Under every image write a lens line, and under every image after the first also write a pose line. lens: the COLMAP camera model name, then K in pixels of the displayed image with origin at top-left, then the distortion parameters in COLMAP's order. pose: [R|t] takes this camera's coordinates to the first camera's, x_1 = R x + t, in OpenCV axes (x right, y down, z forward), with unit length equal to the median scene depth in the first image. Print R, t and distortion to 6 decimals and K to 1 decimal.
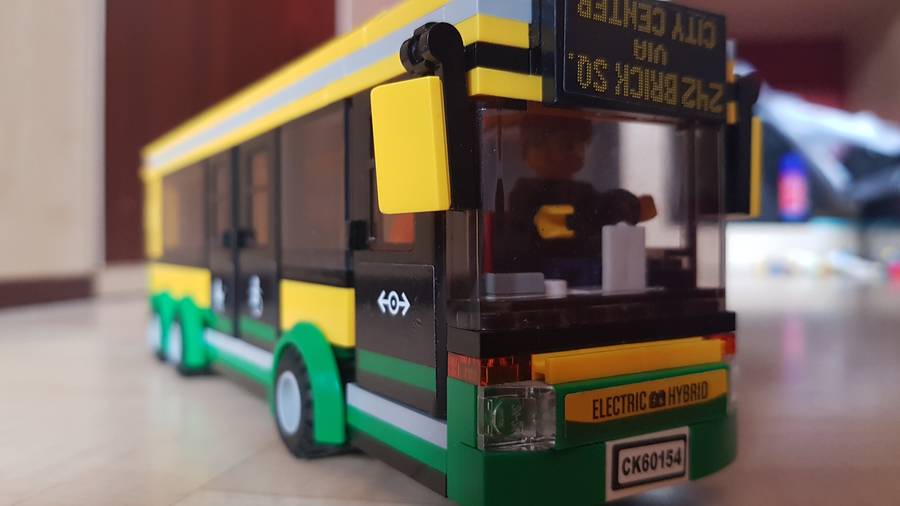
lens RADIAL K [[758.5, 0, 451.2], [0, 758.5, 256.8], [0, 0, 1]] dist [-0.004135, -0.000599]
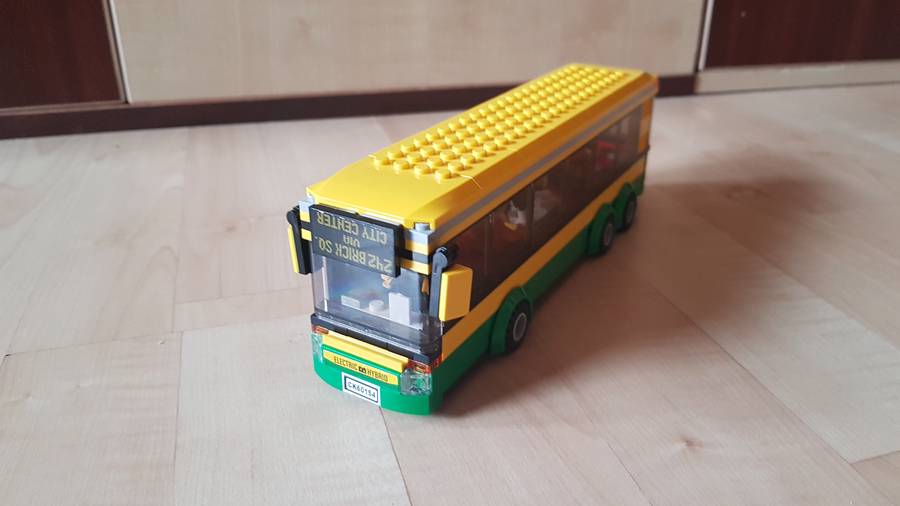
lens RADIAL K [[700.5, 0, 452.2], [0, 700.5, 258.0], [0, 0, 1]] dist [-0.012975, -0.032468]
pose [[0.466250, 0.409595, -0.784119, 2.053472], [-0.026527, 0.892432, 0.450401, -1.170730], [0.884255, -0.189199, 0.426962, 0.370569]]
